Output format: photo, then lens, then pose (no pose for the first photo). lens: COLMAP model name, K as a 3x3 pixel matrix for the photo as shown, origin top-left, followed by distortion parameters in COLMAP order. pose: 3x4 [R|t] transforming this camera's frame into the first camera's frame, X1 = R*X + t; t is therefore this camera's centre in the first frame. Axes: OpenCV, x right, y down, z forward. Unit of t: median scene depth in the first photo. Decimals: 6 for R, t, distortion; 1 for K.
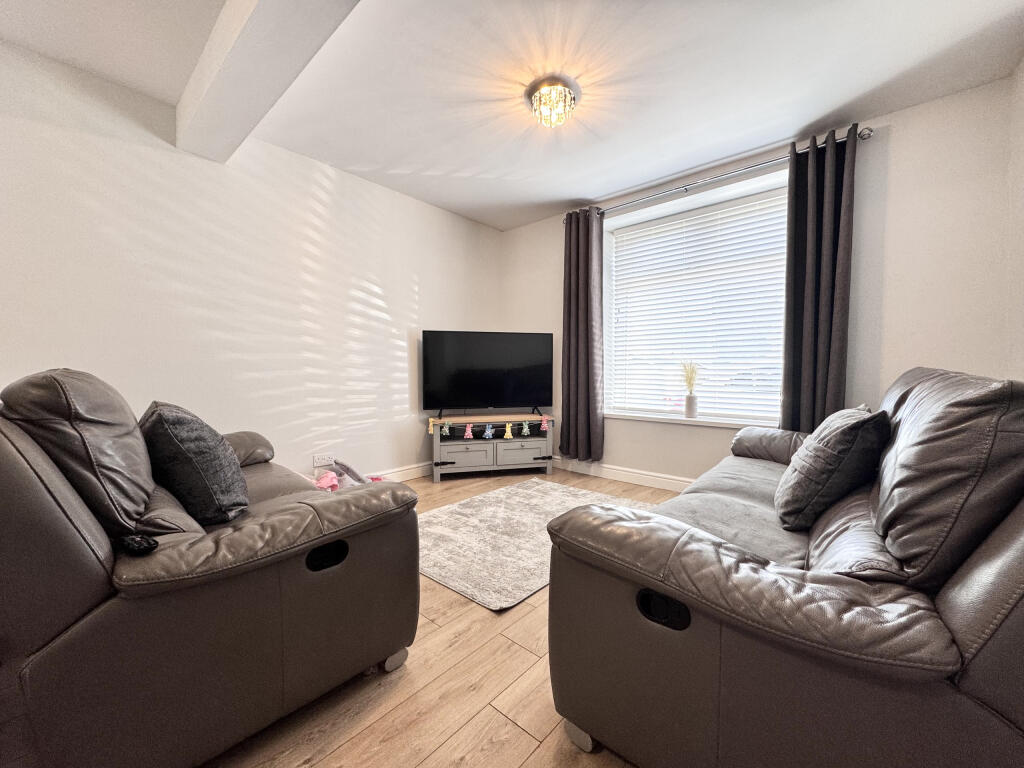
lens RADIAL K [[406.9, 0, 512.0], [0, 406.9, 384.0], [0, 0, 1]] dist [-0.001401, -0.000281]
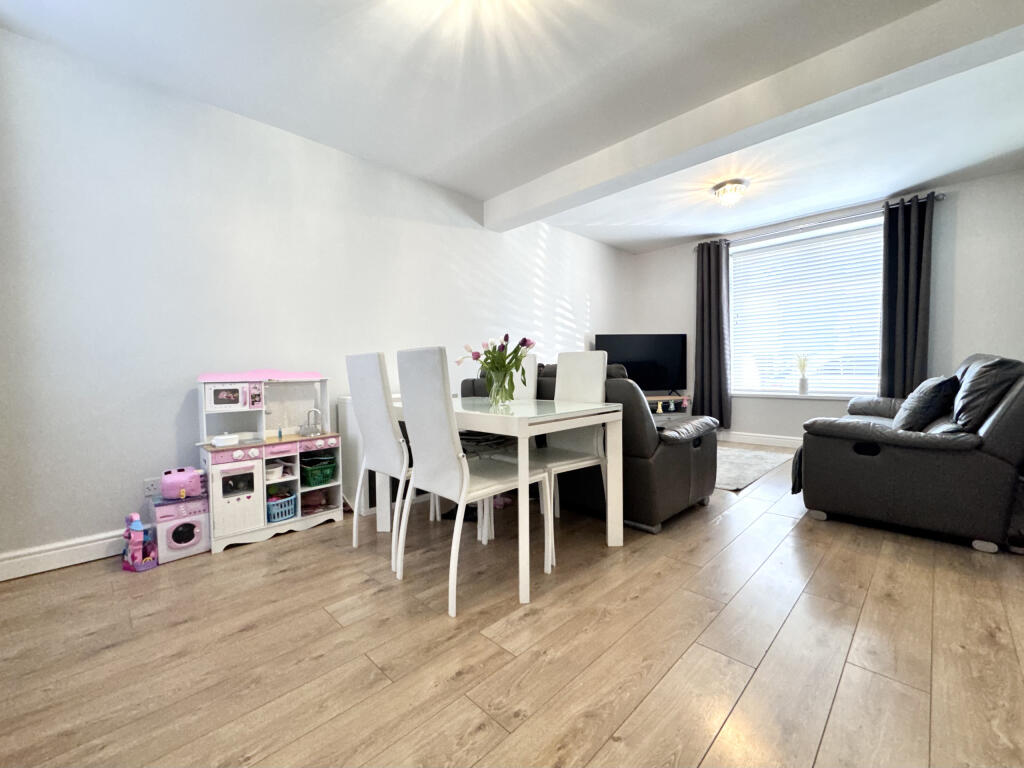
lens RADIAL K [[424.2, 0, 512.0], [0, 424.2, 384.0], [0, 0, 1]] dist [-0.000088, 0.000066]
pose [[0.997833, -0.016429, -0.063708, -0.493744], [0.016948, 0.999827, 0.007615, 0.022603], [0.063572, -0.008678, 0.997940, -0.533795]]
